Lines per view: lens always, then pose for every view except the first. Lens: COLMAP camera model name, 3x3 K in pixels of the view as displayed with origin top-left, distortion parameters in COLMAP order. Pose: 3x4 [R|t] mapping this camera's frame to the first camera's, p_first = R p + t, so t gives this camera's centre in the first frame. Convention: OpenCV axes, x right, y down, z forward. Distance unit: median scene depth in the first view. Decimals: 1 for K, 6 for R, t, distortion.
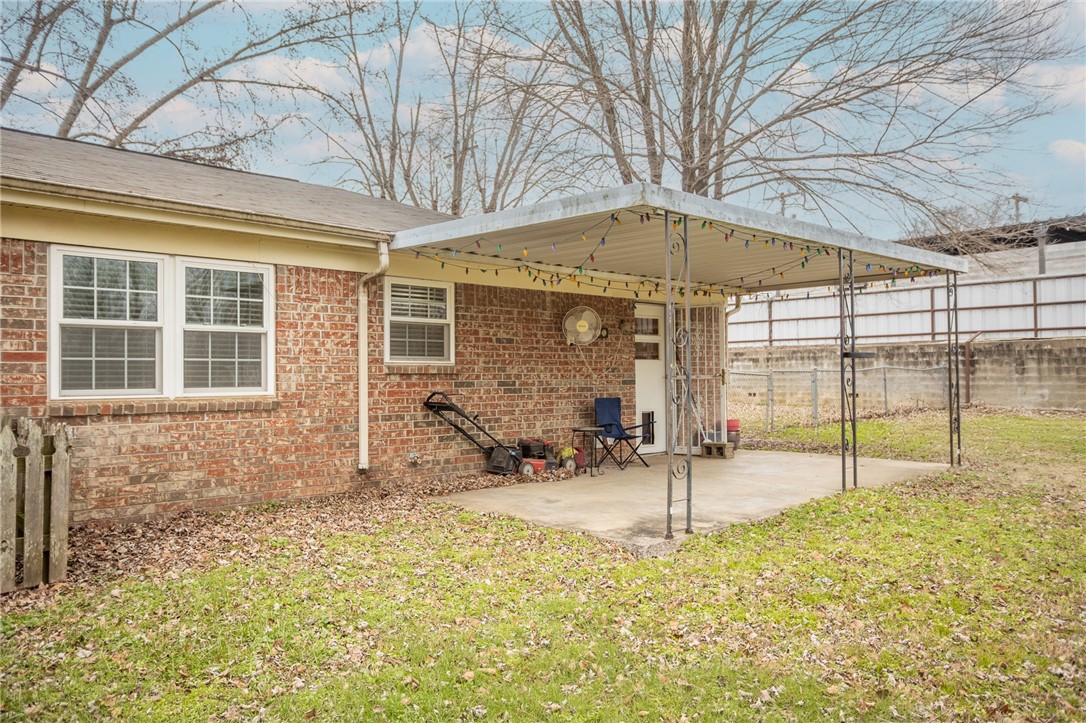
lens RADIAL K [[900.6, 0, 544.2], [0, 900.6, 358.1], [0, 0, 1]] dist [0.015510, 0.000856]
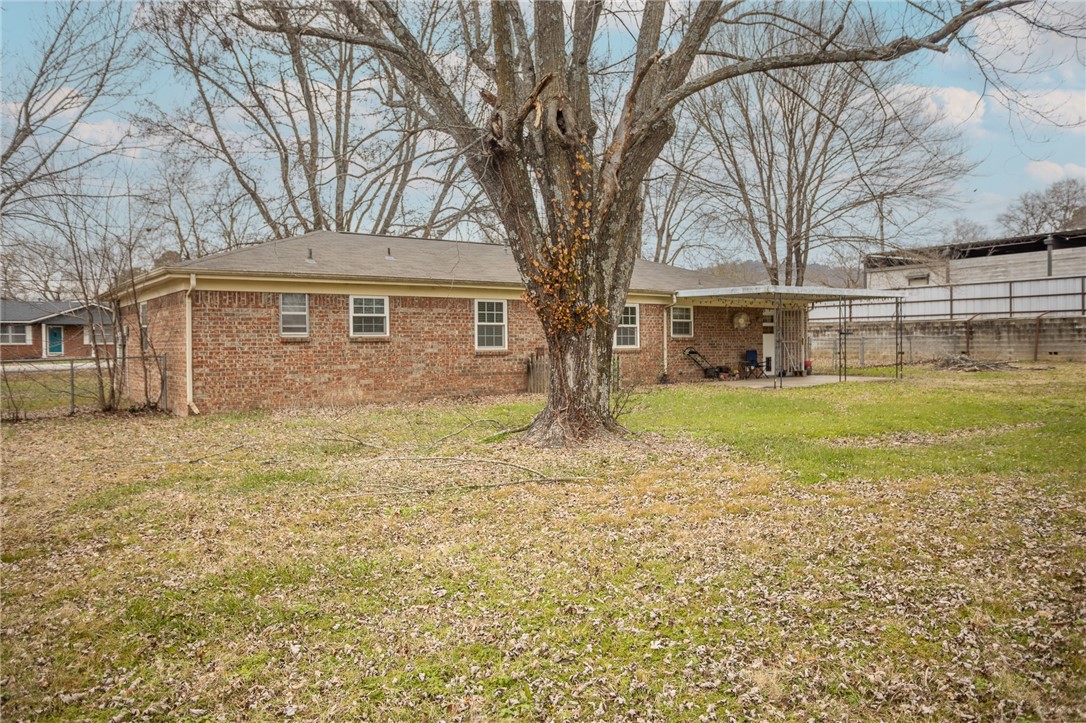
lens RADIAL K [[900.6, 0, 539.3], [0, 900.6, 370.9], [0, 0, 1]] dist [0.015510, 0.000856]
pose [[0.991316, 0.002790, -0.131474, -0.139924], [0.004077, 0.998642, 0.051932, -0.022521], [0.131440, -0.052017, 0.989958, -1.171283]]
